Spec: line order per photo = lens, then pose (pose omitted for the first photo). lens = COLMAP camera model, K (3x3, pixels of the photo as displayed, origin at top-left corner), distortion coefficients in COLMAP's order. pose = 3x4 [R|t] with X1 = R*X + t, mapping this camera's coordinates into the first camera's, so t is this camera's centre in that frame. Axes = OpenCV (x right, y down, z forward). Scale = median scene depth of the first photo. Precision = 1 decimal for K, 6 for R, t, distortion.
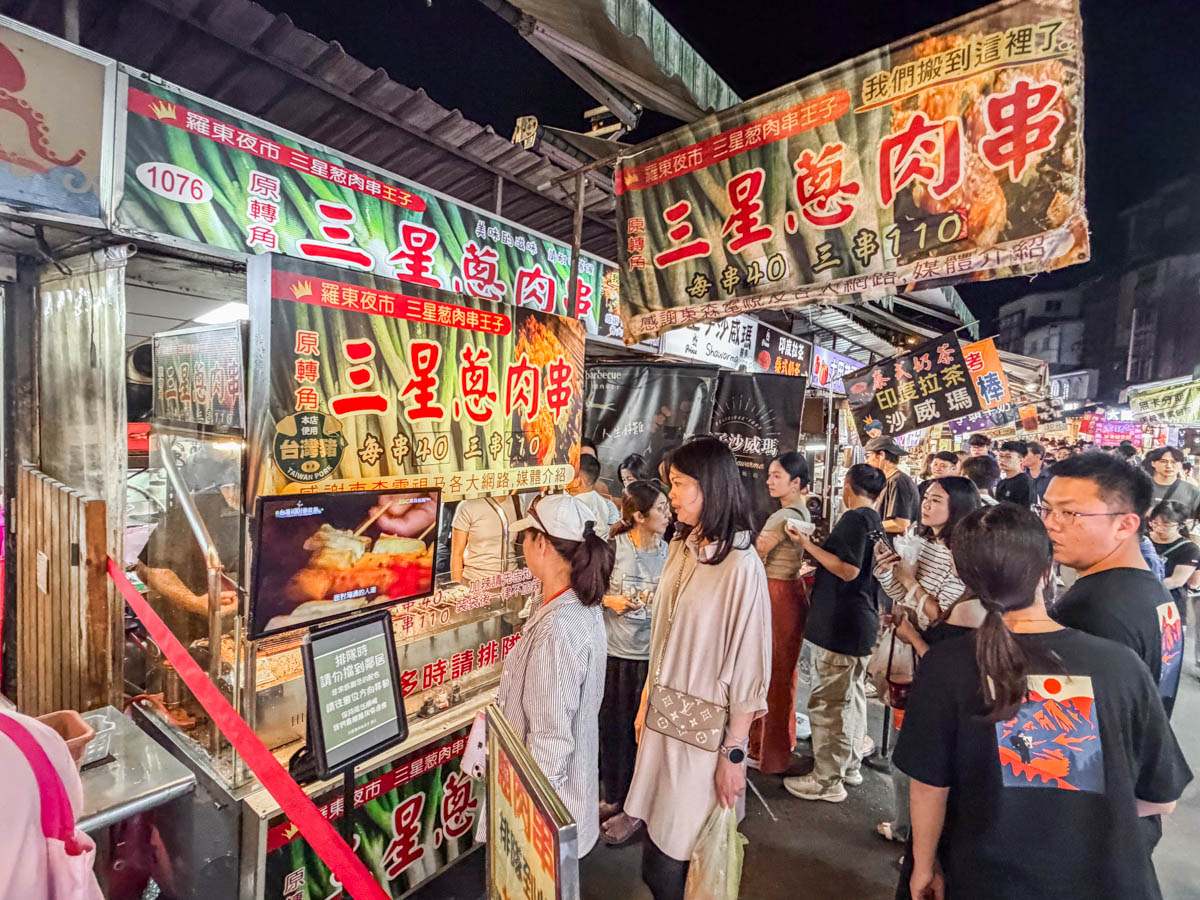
lens RADIAL K [[624.7, 0, 600.8], [0, 624.7, 453.5], [0, 0, 1]] dist [-0.002330, -0.000278]
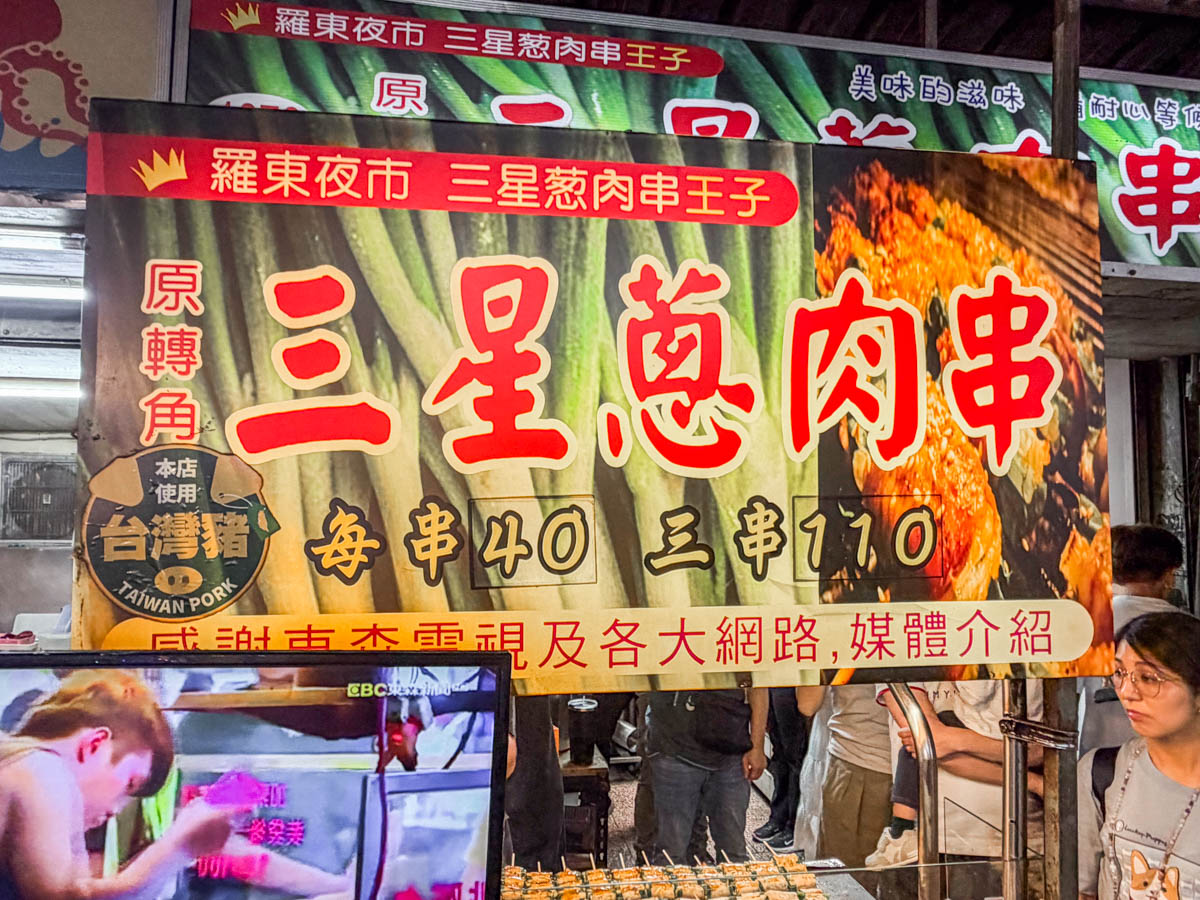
lens RADIAL K [[802.0, 0, 598.8], [0, 802.0, 452.0], [0, 0, 1]] dist [-0.003065, 0.003518]
pose [[0.710692, -0.089197, -0.697826, 0.087309], [-0.016520, 0.989540, -0.143309, 0.006549], [0.703310, 0.113377, 0.701784, 0.656821]]
